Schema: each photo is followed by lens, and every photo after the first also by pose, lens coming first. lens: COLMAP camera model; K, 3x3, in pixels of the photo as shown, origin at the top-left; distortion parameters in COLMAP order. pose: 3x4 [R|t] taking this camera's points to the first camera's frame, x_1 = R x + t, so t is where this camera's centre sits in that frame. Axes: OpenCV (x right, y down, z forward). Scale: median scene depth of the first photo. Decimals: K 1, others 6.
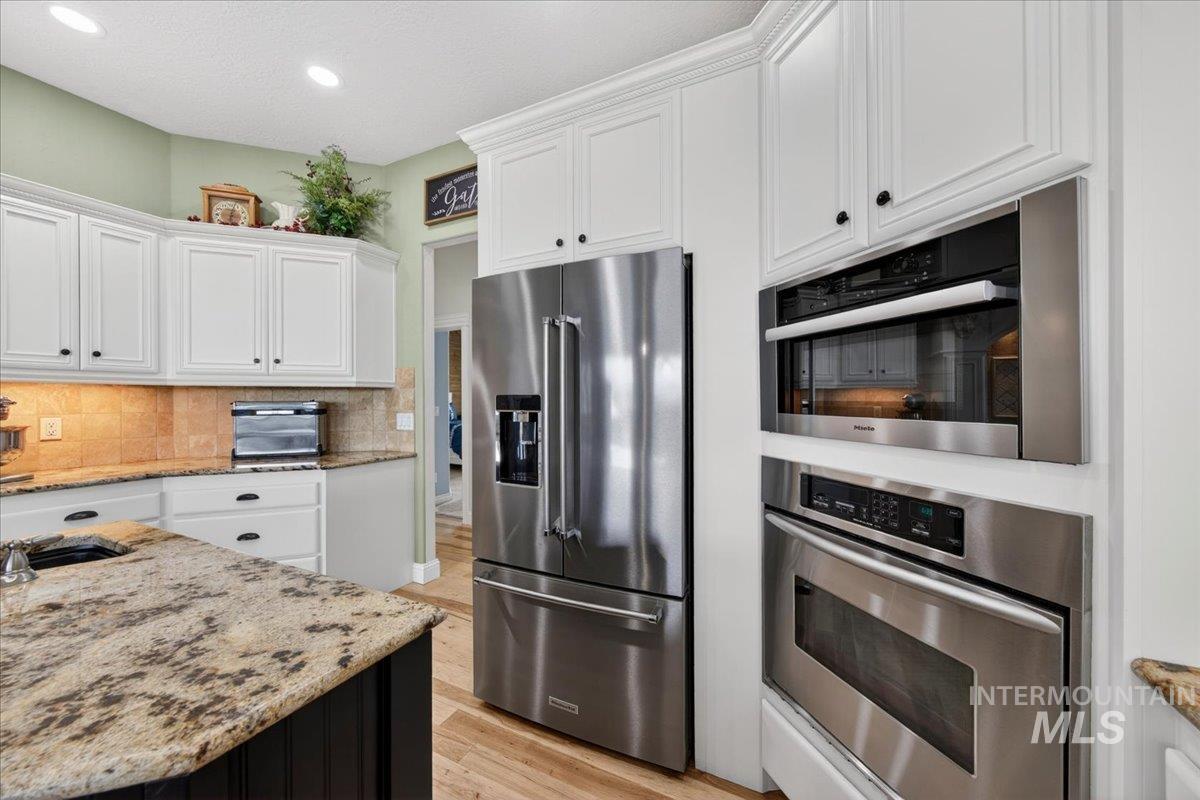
lens RADIAL K [[427.1, 0, 600.0], [0, 427.1, 400.0], [0, 0, 1]] dist [-0.000730, -0.000100]
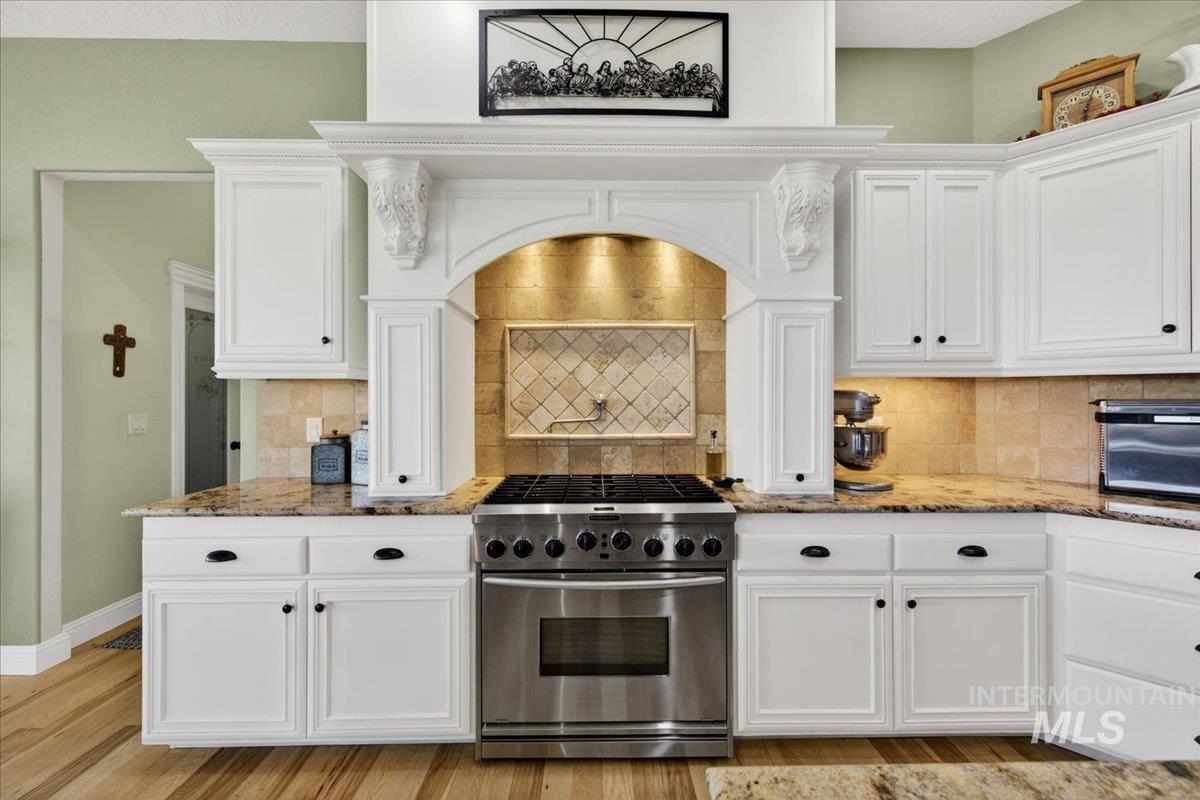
lens RADIAL K [[471.3, 0, 604.0], [0, 471.3, 396.3], [0, 0, 1]] dist [0.002366, 0.000180]
pose [[0.456074, -0.003114, -0.889936, -0.595816], [-0.000135, 0.999994, -0.003568, 0.001591], [0.889942, 0.001747, 0.456071, 0.031698]]
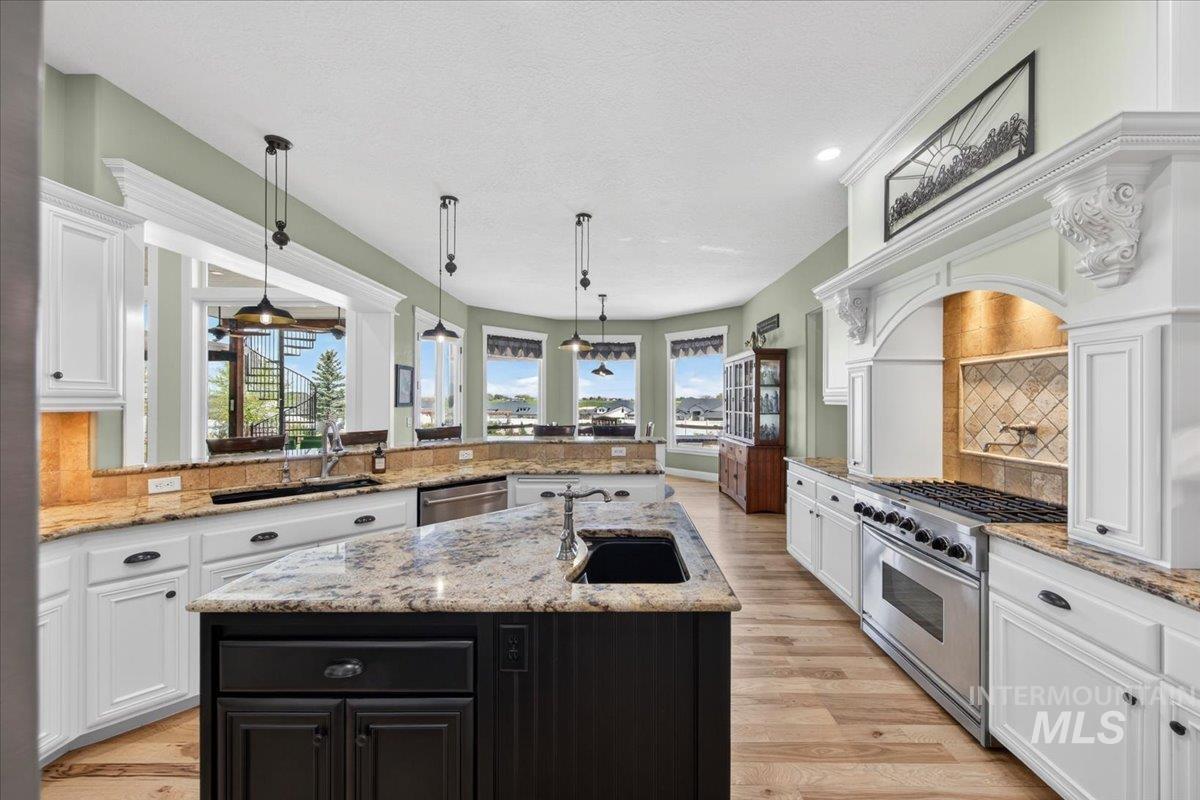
lens RADIAL K [[471.3, 0, 604.0], [0, 471.3, 396.3], [0, 0, 1]] dist [0.002366, 0.000180]
pose [[-0.912869, -0.006605, -0.408199, -0.277669], [-0.006372, 0.999978, -0.001929, -0.042282], [0.408203, 0.000840, -0.912891, 0.847170]]
